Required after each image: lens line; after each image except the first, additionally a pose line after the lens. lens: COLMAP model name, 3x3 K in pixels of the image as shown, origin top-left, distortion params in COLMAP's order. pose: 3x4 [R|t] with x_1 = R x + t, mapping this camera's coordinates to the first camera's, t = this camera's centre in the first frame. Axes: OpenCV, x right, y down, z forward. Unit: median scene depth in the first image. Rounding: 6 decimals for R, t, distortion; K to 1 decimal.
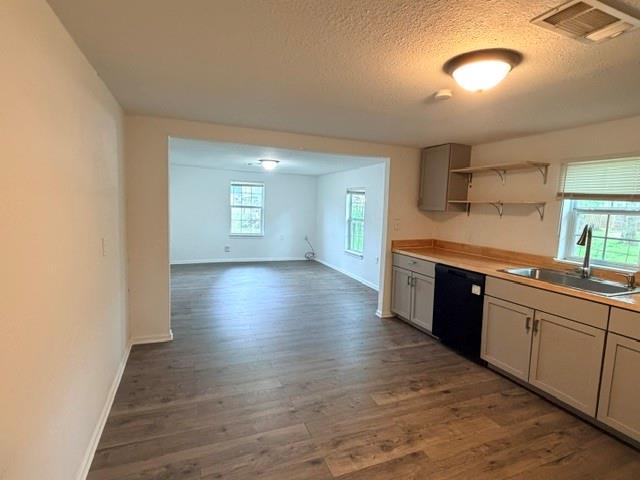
lens RADIAL K [[331.1, 0, 320.0], [0, 331.1, 240.0], [0, 0, 1]] dist [0.000186, -0.002122]
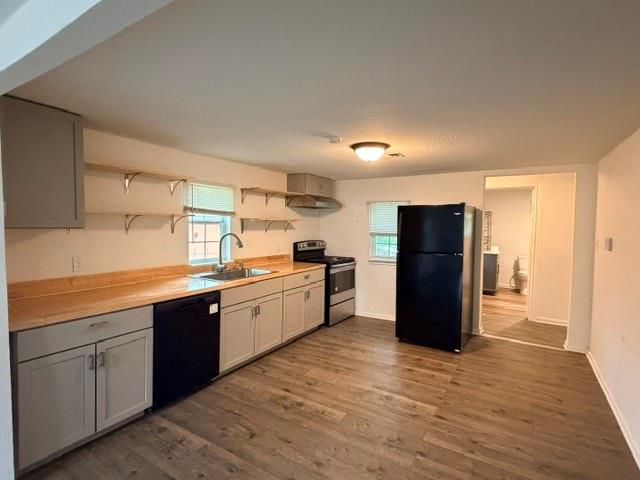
lens RADIAL K [[331.1, 0, 320.0], [0, 331.1, 240.0], [0, 0, 1]] dist [0.000186, -0.002122]
pose [[-0.598045, -0.084901, 0.796953, -0.510576], [0.044793, 0.989278, 0.139003, -0.184919], [-0.800210, 0.118828, -0.587830, 1.451762]]
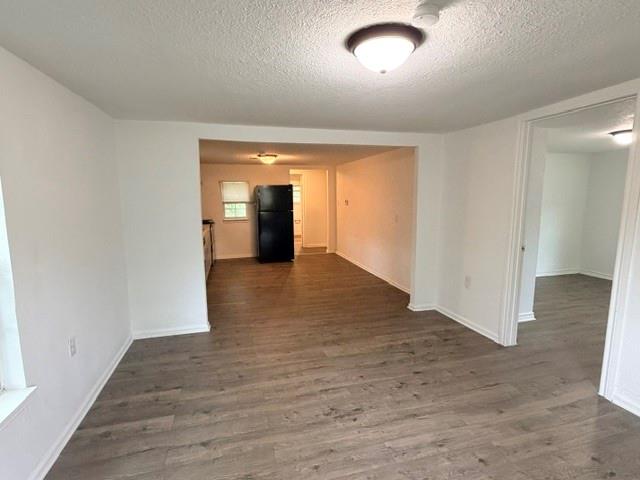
lens RADIAL K [[331.1, 0, 320.0], [0, 331.1, 240.0], [0, 0, 1]] dist [0.000186, -0.002122]
pose [[-0.992908, -0.051058, 0.107362, -0.291239], [-0.024247, 0.971070, 0.237561, -0.320558], [-0.116385, 0.233273, -0.965421, 2.802474]]
